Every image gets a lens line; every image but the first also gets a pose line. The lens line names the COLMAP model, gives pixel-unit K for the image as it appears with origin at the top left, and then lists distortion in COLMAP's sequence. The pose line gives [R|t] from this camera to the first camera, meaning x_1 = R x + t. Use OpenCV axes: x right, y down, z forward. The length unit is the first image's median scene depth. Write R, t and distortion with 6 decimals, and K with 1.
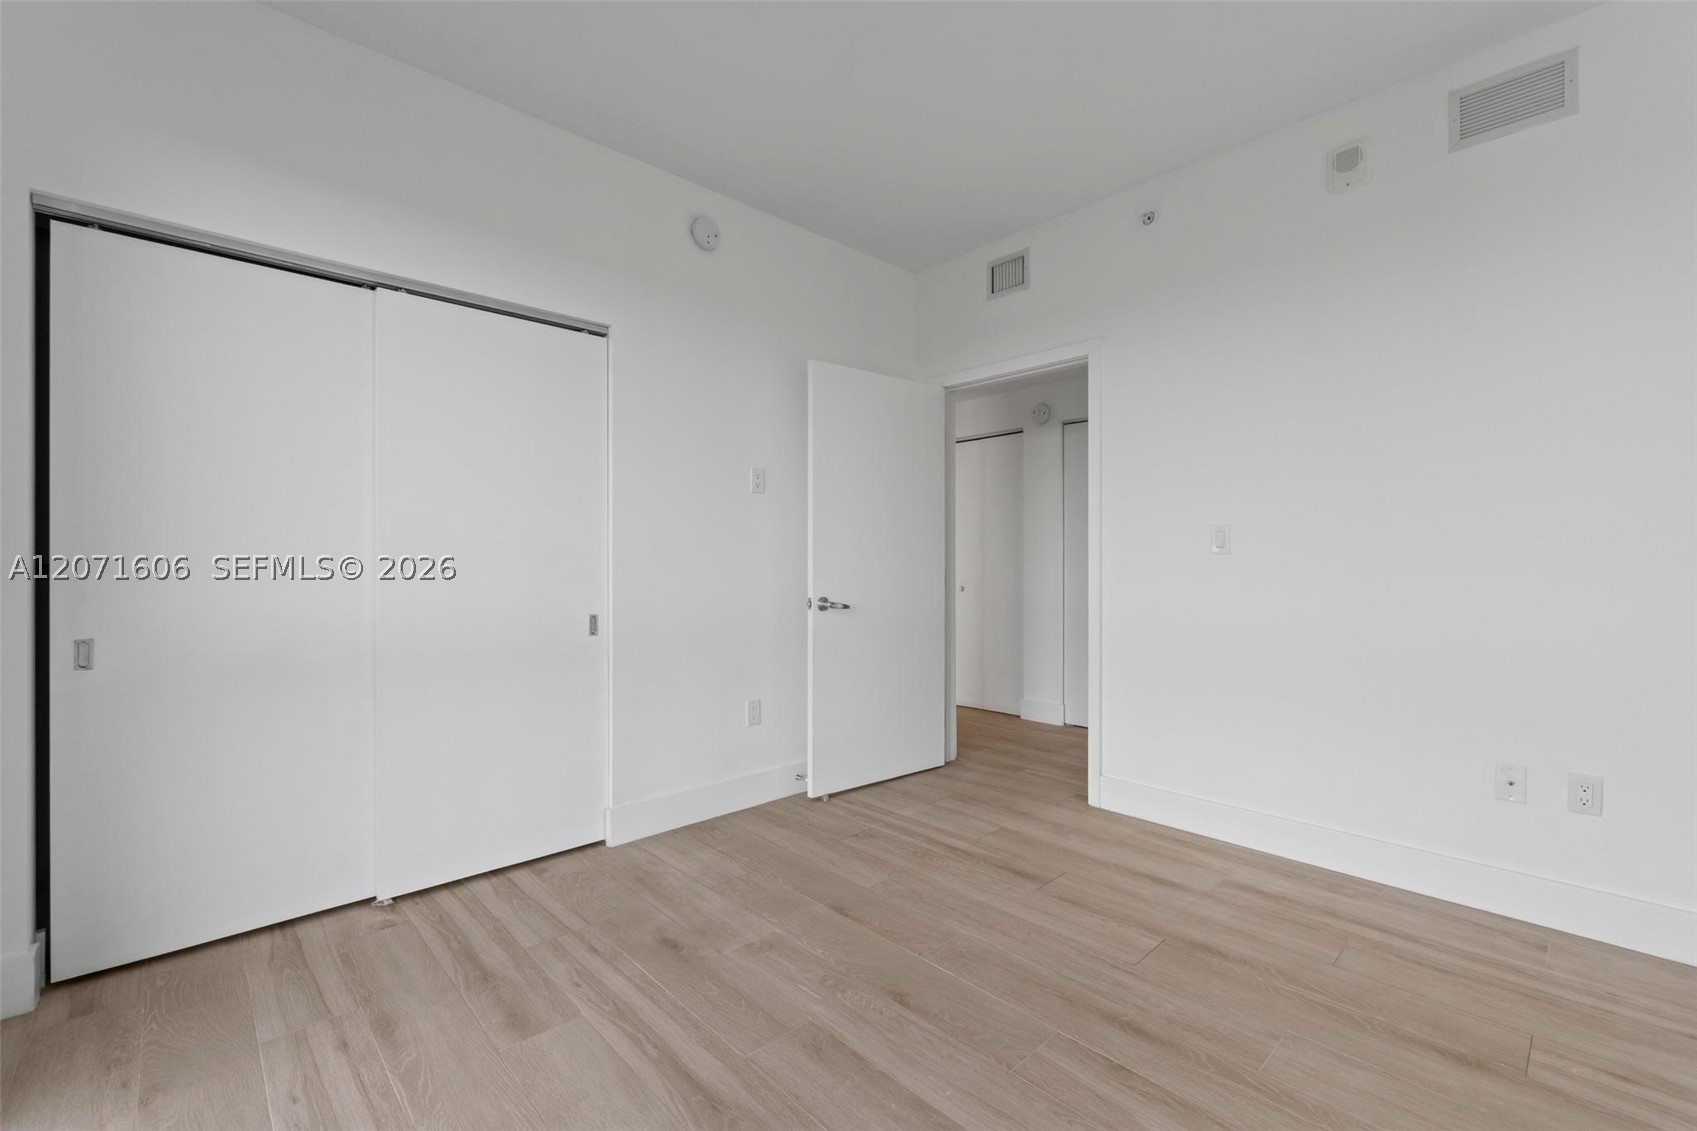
lens RADIAL K [[729.6, 0, 857.2], [0, 729.6, 558.2], [0, 0, 1]] dist [-0.000838, -0.000600]
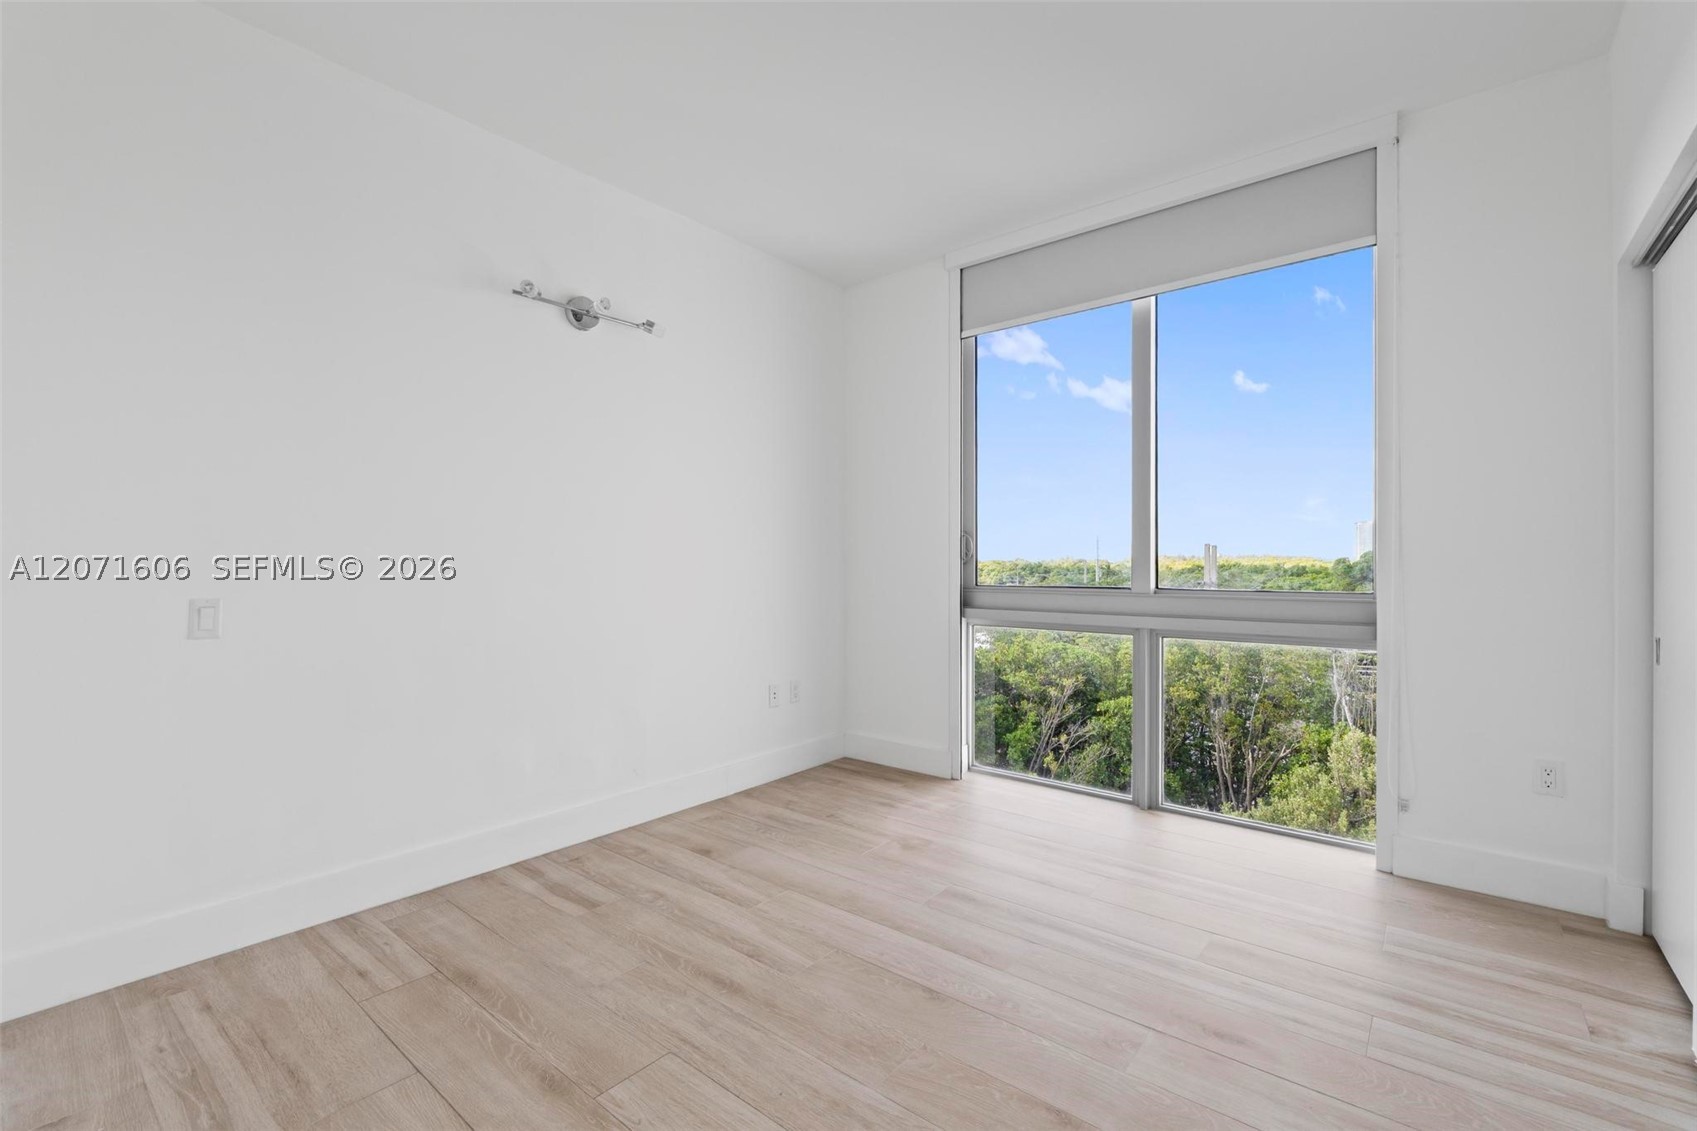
lens RADIAL K [[729.6, 0, 857.2], [0, 729.6, 558.2], [0, 0, 1]] dist [-0.000838, -0.000600]
pose [[-0.991321, 0.000841, -0.131458, 0.296173], [0.002321, 0.999936, -0.011101, 0.000994], [0.131441, -0.011310, -0.991260, 1.993674]]
